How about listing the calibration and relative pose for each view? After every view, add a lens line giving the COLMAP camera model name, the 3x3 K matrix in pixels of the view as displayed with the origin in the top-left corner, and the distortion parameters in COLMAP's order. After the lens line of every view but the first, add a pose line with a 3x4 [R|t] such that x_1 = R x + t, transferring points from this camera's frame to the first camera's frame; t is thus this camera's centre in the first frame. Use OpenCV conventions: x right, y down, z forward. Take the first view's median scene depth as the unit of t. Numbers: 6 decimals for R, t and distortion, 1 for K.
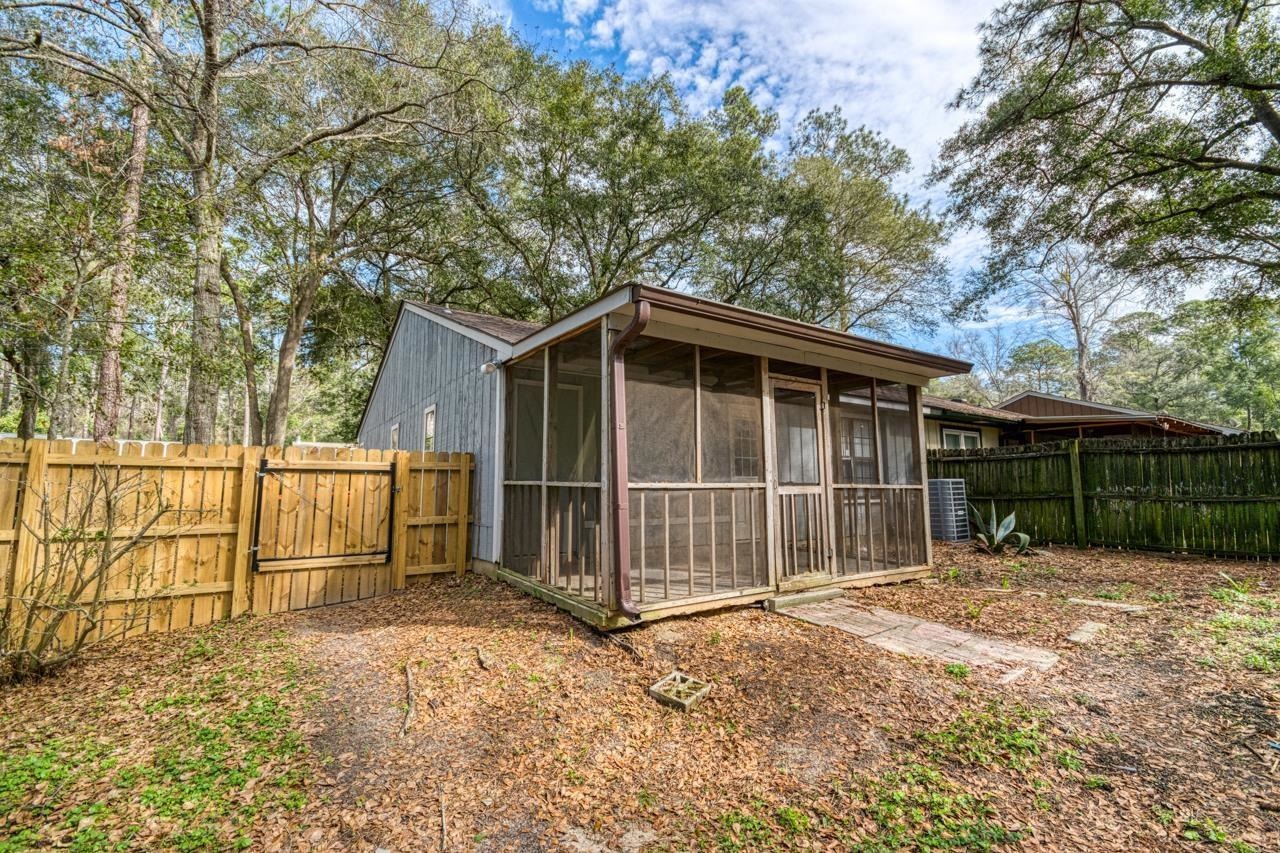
lens RADIAL K [[561.6, 0, 641.1], [0, 561.6, 425.0], [0, 0, 1]] dist [0.008388, -0.000717]
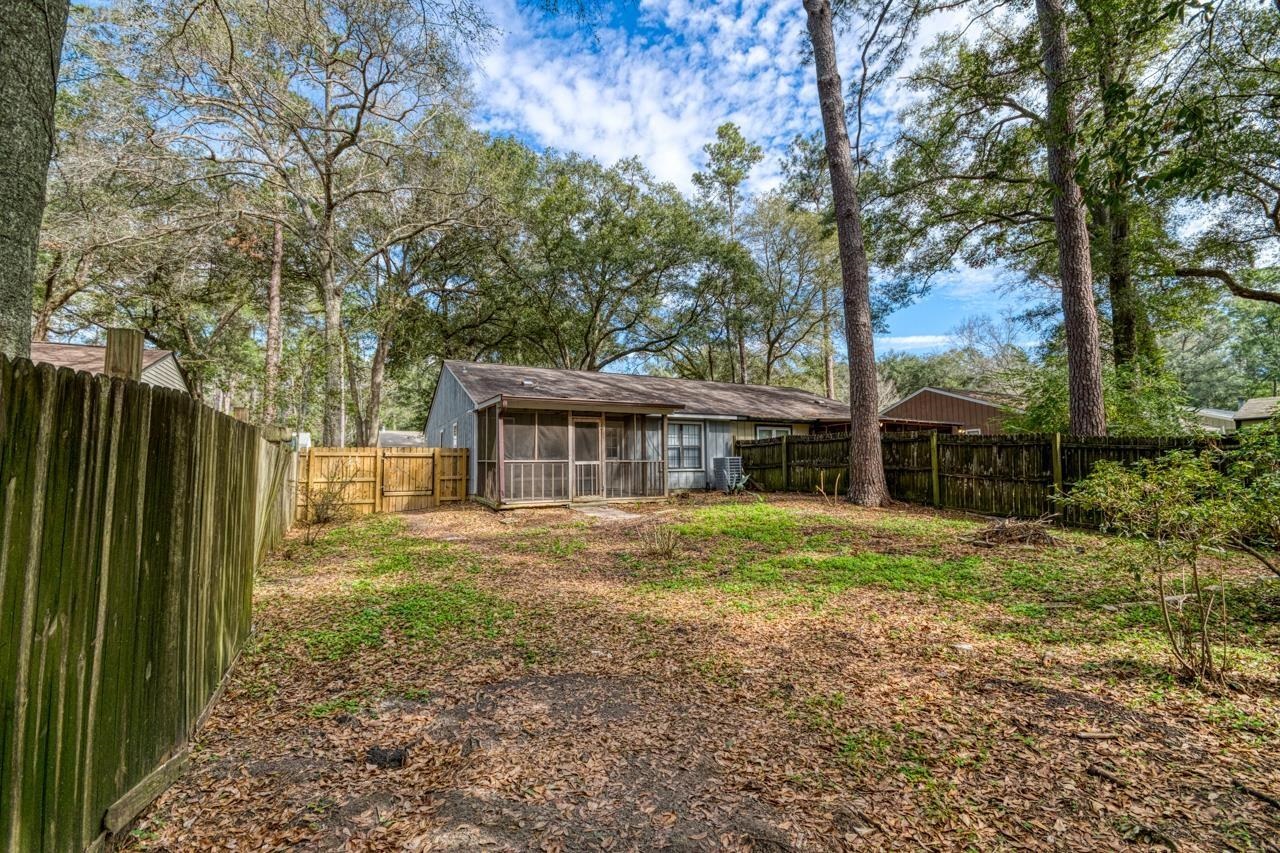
lens RADIAL K [[561.6, 0, 641.1], [0, 561.6, 425.0], [0, 0, 1]] dist [0.008388, -0.000717]
pose [[0.993660, -0.017033, -0.111127, 0.712803], [0.021057, 0.999161, 0.035134, -0.119682], [0.110435, -0.037251, 0.993185, -1.286470]]
